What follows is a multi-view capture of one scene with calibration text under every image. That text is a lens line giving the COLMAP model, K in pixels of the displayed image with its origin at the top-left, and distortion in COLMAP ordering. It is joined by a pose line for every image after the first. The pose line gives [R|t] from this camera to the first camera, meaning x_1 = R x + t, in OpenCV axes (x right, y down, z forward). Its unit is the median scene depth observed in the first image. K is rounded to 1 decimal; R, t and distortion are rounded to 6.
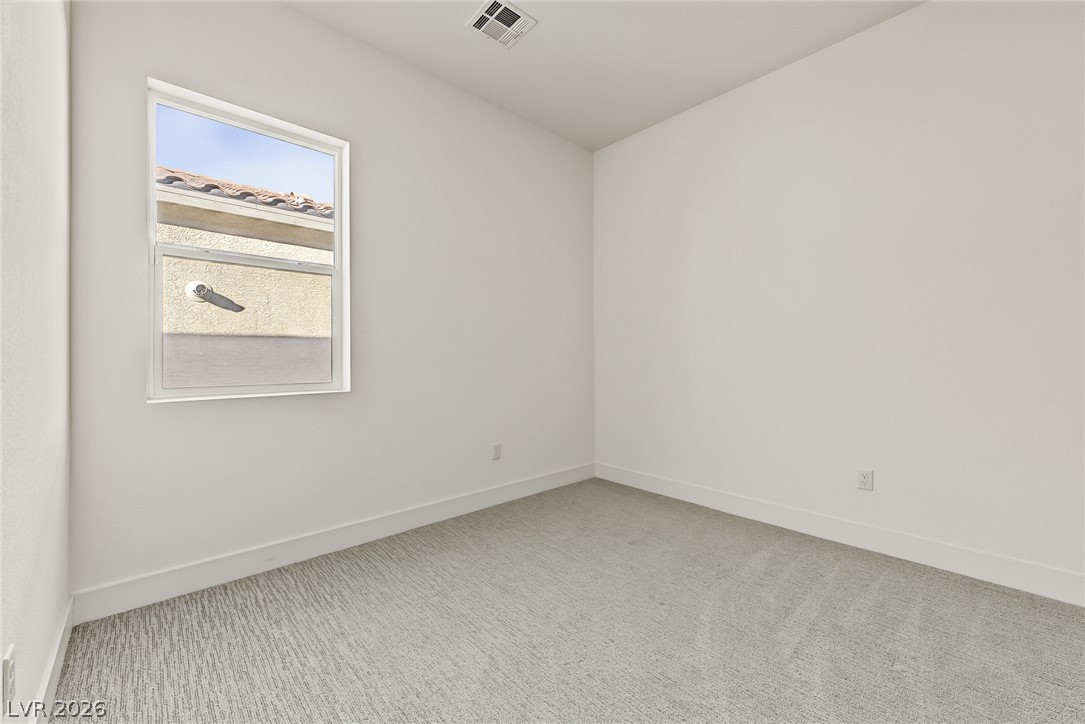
lens RADIAL K [[429.7, 0, 548.3], [0, 429.7, 361.2], [0, 0, 1]] dist [0.013486, -0.003932]
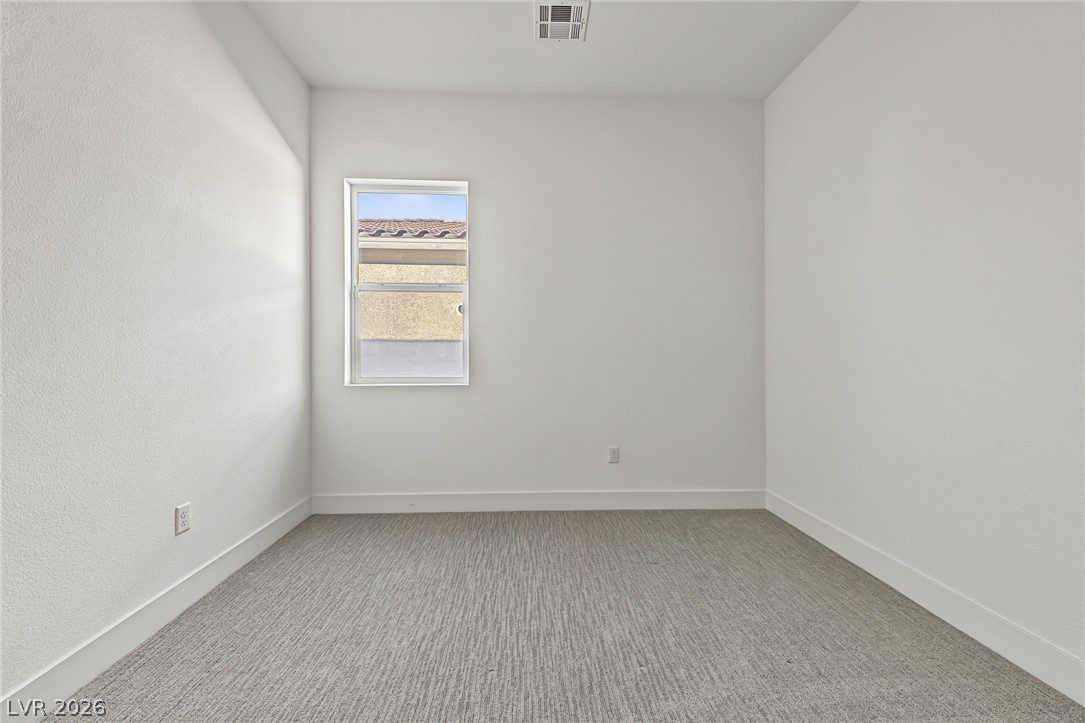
lens RADIAL K [[429.7, 0, 546.4], [0, 429.7, 362.1], [0, 0, 1]] dist [0.013486, -0.003932]
pose [[0.769193, 0.013245, -0.638879, 0.490777], [-0.011487, 0.999910, 0.006900, -0.004771], [0.638913, 0.002031, 0.769276, 0.204726]]
